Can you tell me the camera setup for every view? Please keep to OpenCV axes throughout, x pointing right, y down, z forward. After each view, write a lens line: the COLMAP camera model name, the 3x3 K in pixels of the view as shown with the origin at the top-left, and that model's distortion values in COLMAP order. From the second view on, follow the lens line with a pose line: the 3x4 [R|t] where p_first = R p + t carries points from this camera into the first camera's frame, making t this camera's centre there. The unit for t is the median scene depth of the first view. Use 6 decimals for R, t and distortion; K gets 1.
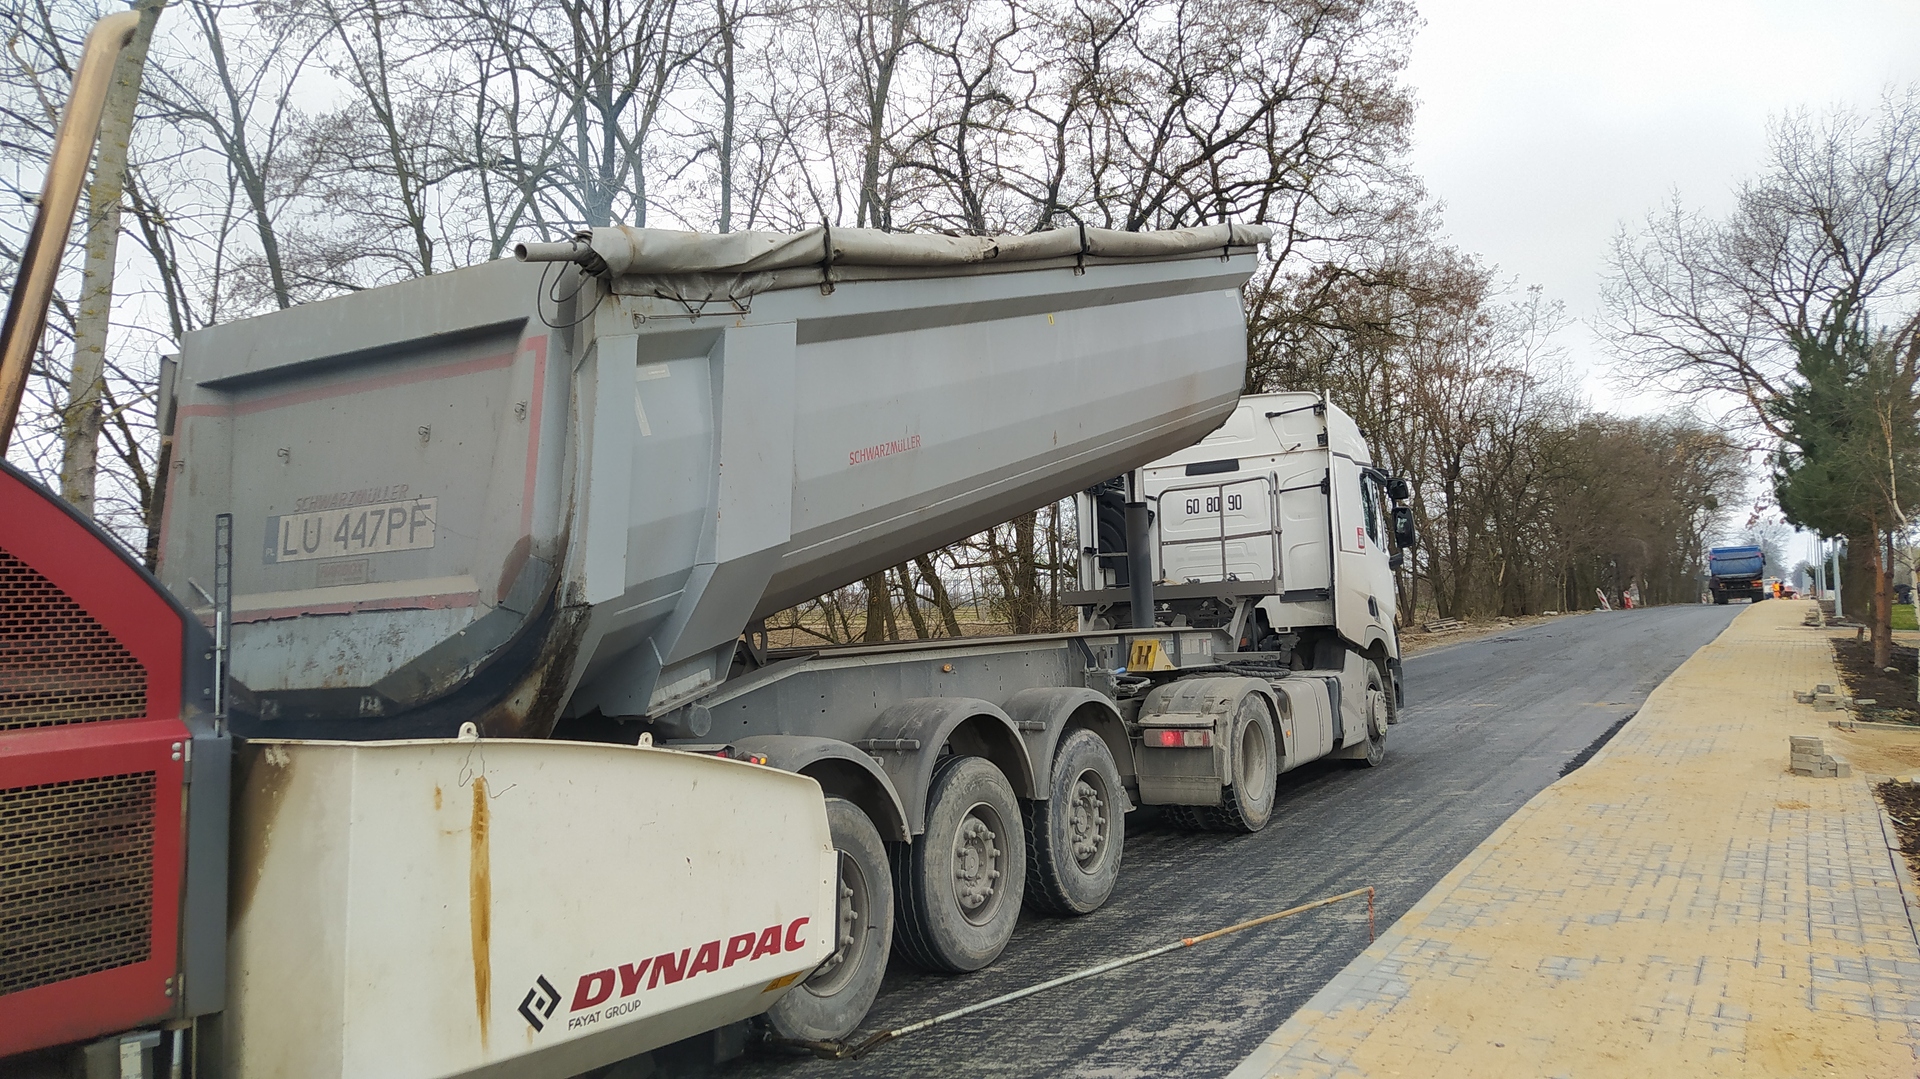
lens RADIAL K [[1473.3, 0, 934.1], [0, 1473.3, 512.4], [0, 0, 1]] dist [0.079391, -0.104098]
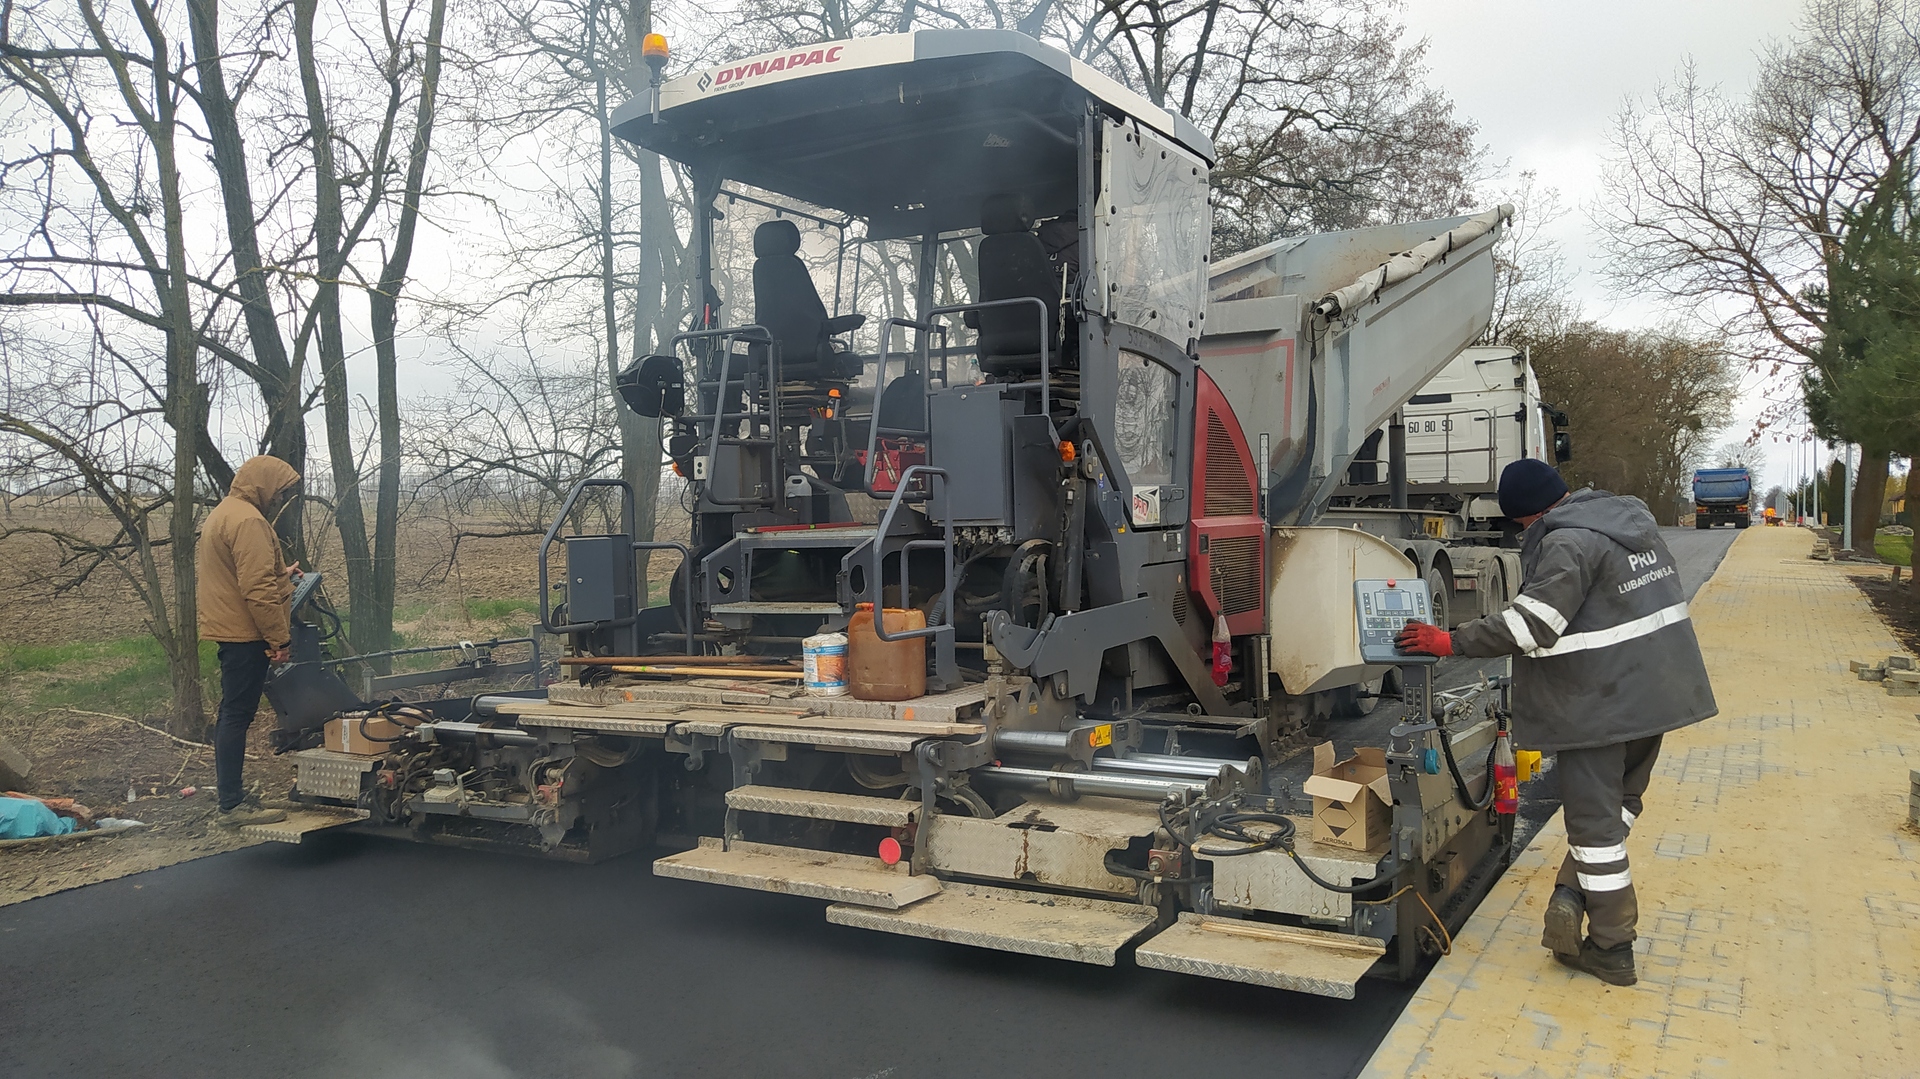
lens RADIAL K [[1394.1, 0, 976.4], [0, 1394.1, 503.8], [0, 0, 1]] dist [0.107386, -0.164339]
pose [[0.999246, 0.031667, 0.022459, 0.063377], [-0.033004, 0.997535, 0.061932, 0.006998], [-0.020443, -0.062627, 0.997828, 0.155517]]
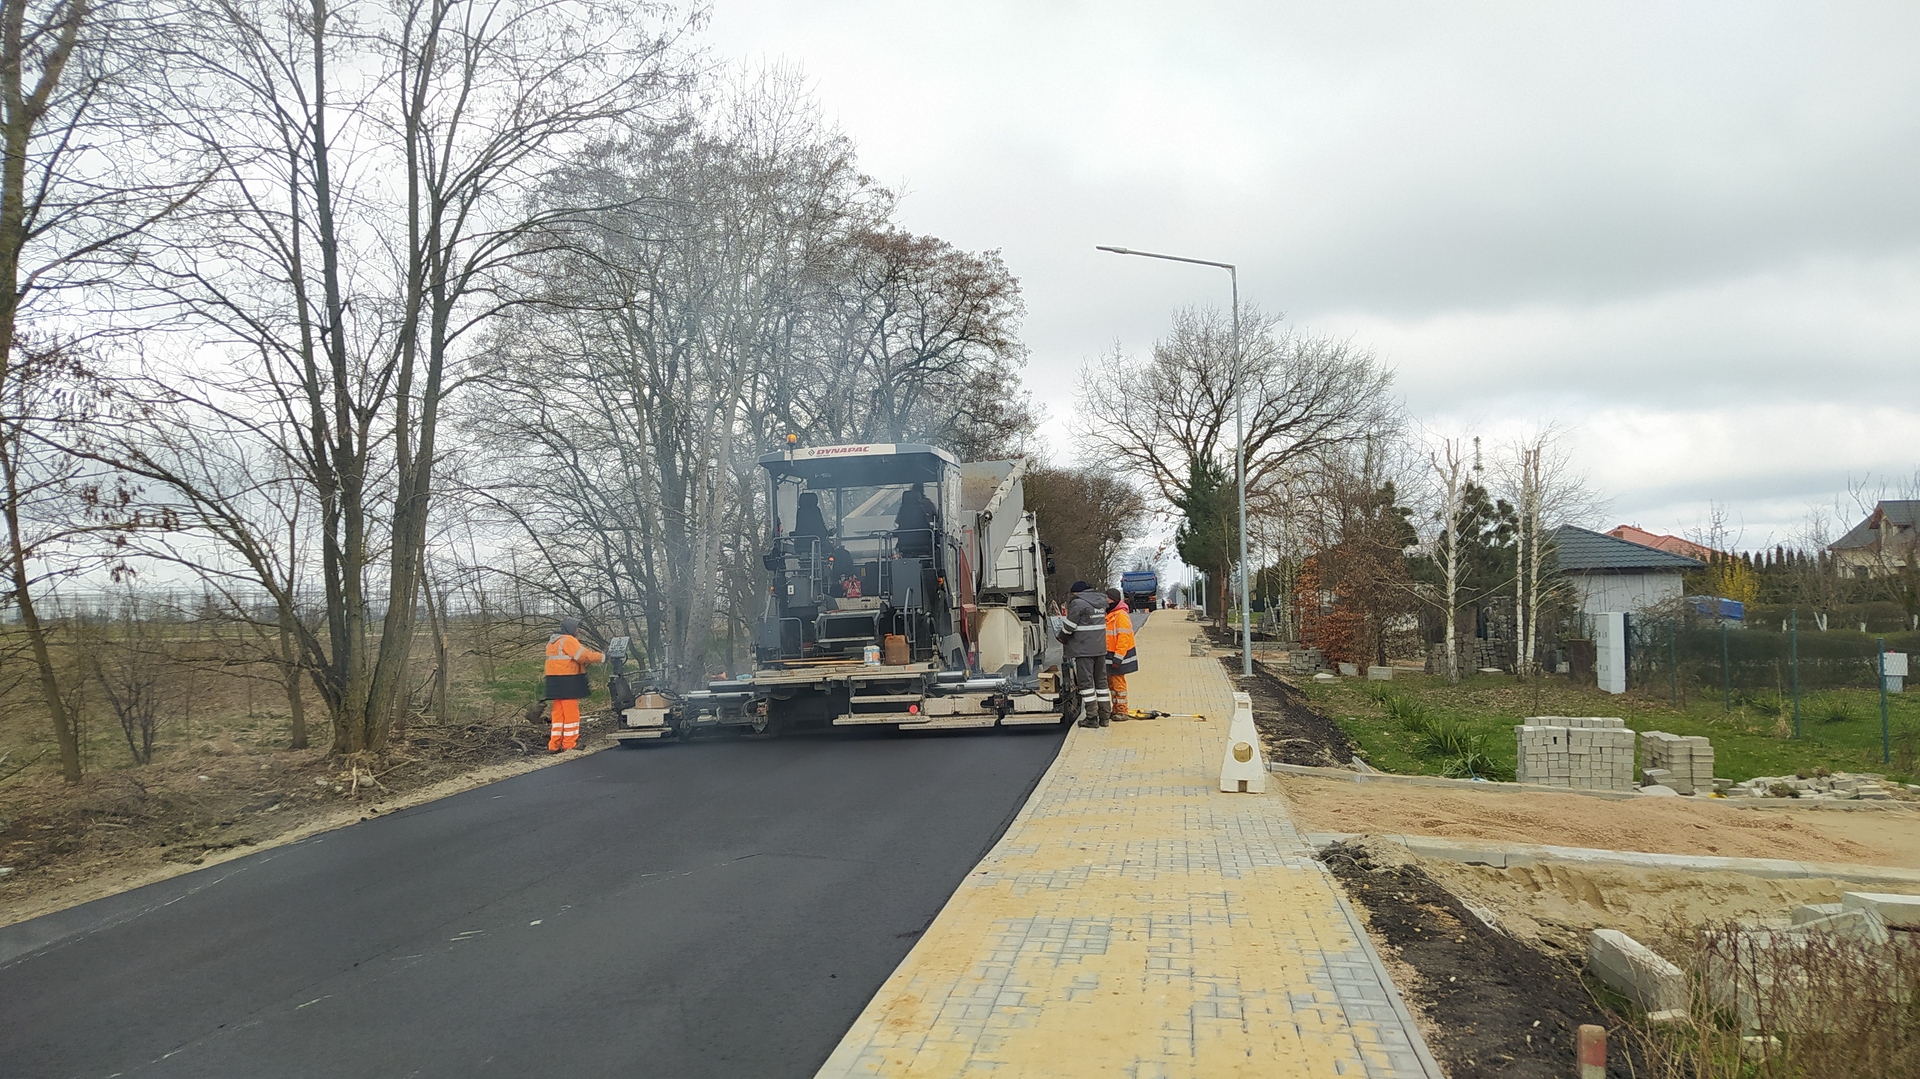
lens RADIAL K [[1473.3, 0, 934.1], [0, 1473.3, 512.4], [0, 0, 1]] dist [0.079391, -0.104098]
pose [[0.934542, 0.025904, 0.354909, -0.202463], [-0.022246, 0.999649, -0.014385, -0.013176], [-0.355157, 0.005548, 0.934790, -0.331560]]
